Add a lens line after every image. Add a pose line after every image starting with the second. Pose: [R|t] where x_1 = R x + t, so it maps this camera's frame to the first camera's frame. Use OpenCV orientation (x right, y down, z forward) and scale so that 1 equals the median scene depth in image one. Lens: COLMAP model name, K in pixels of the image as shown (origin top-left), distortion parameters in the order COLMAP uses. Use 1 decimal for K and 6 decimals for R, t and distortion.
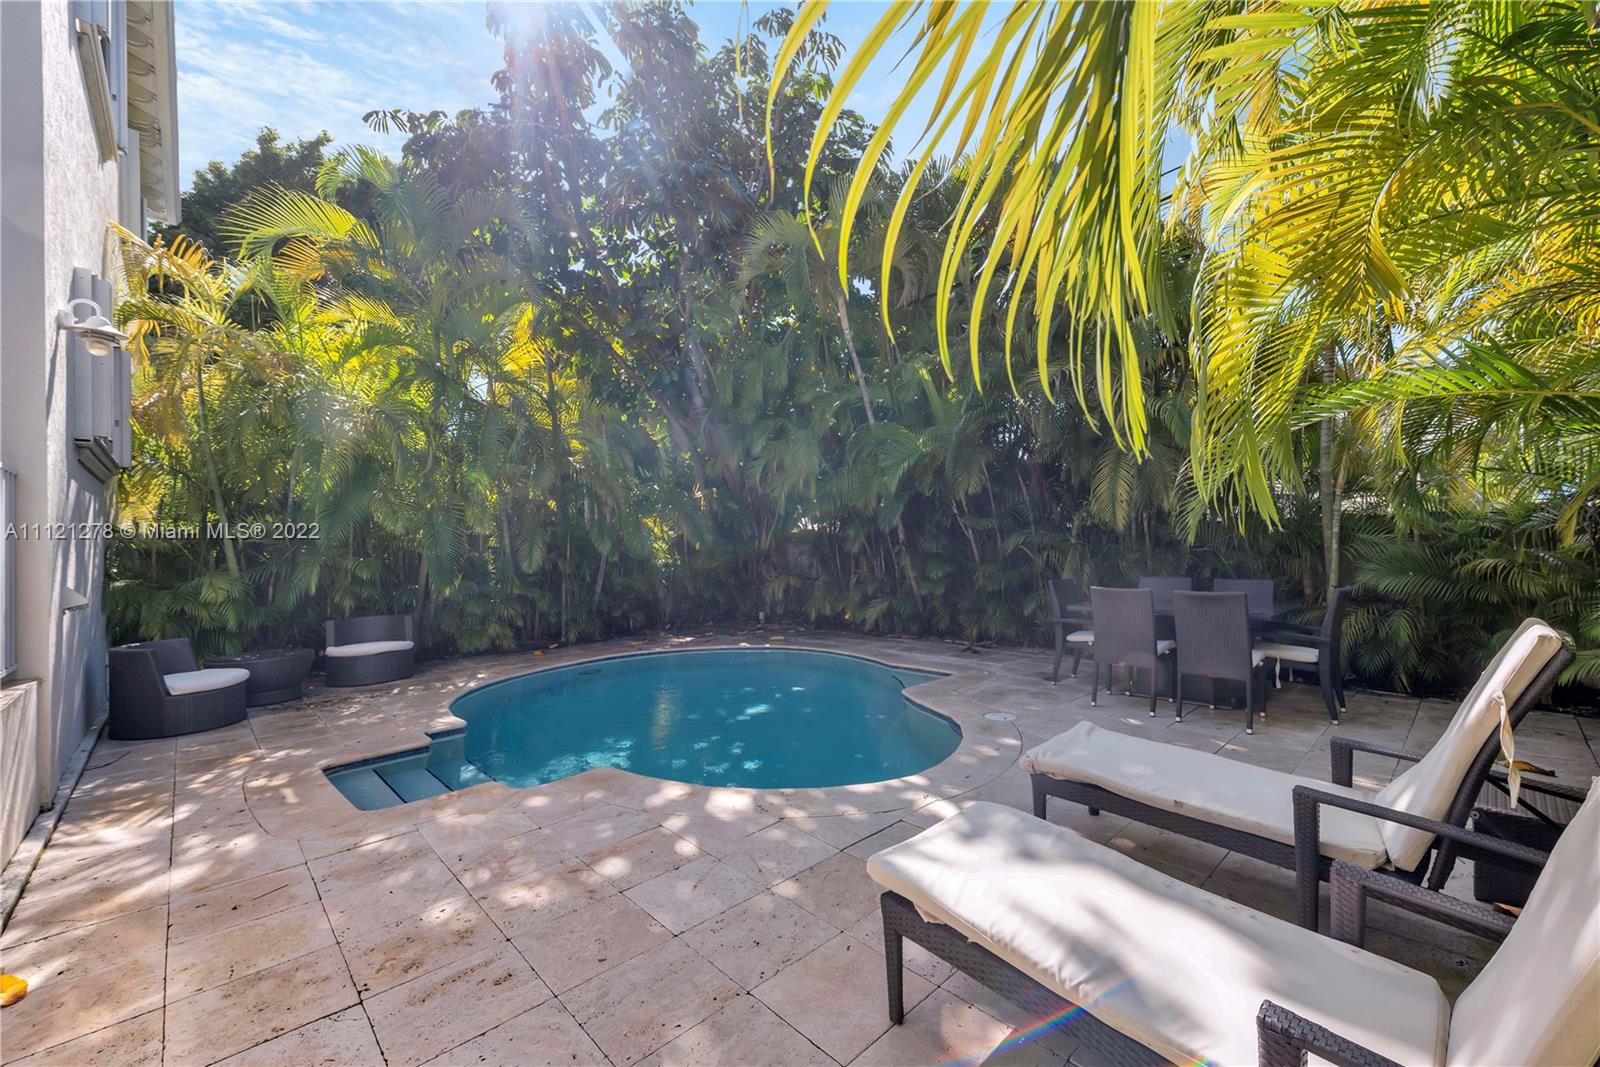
lens RADIAL K [[654.5, 0, 802.0], [0, 654.5, 532.5], [0, 0, 1]] dist [0.022967, 0.000224]
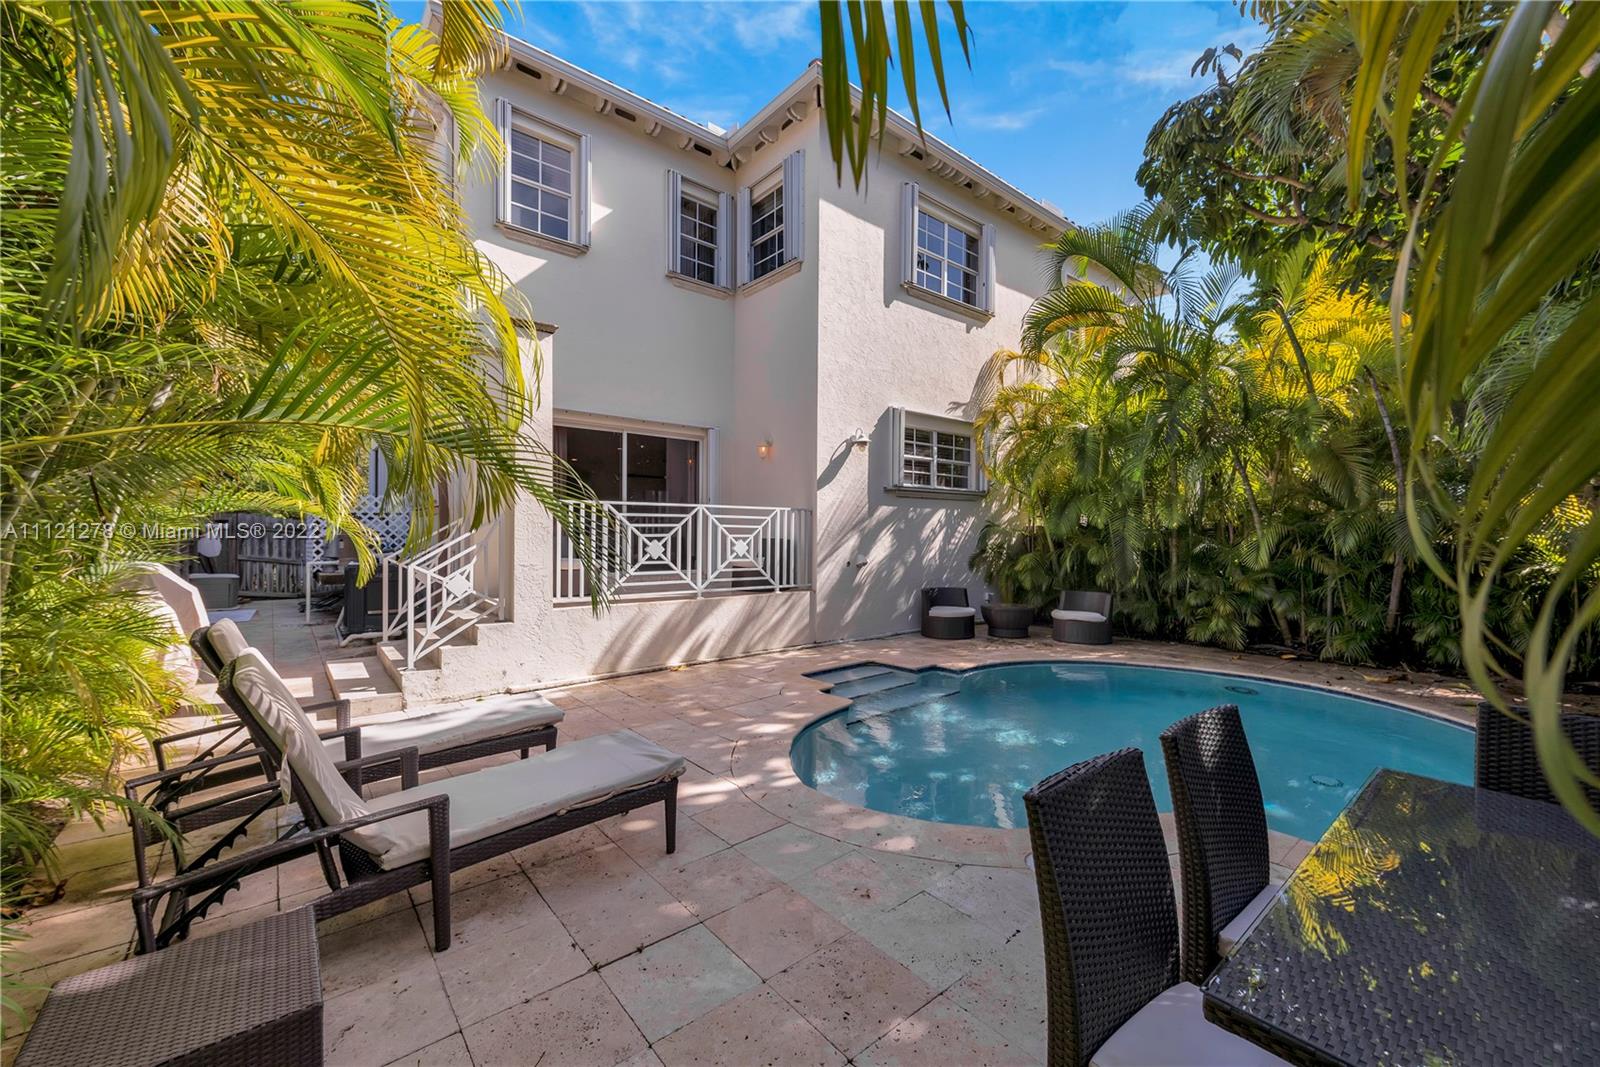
lens RADIAL K [[654.5, 0, 803.9], [0, 654.5, 535.6], [0, 0, 1]] dist [0.022967, 0.000224]
pose [[-0.047018, 0.034671, -0.998292, 1.277531], [0.004481, 0.999395, 0.034498, -0.039919], [0.998884, -0.002851, -0.047145, 1.173976]]
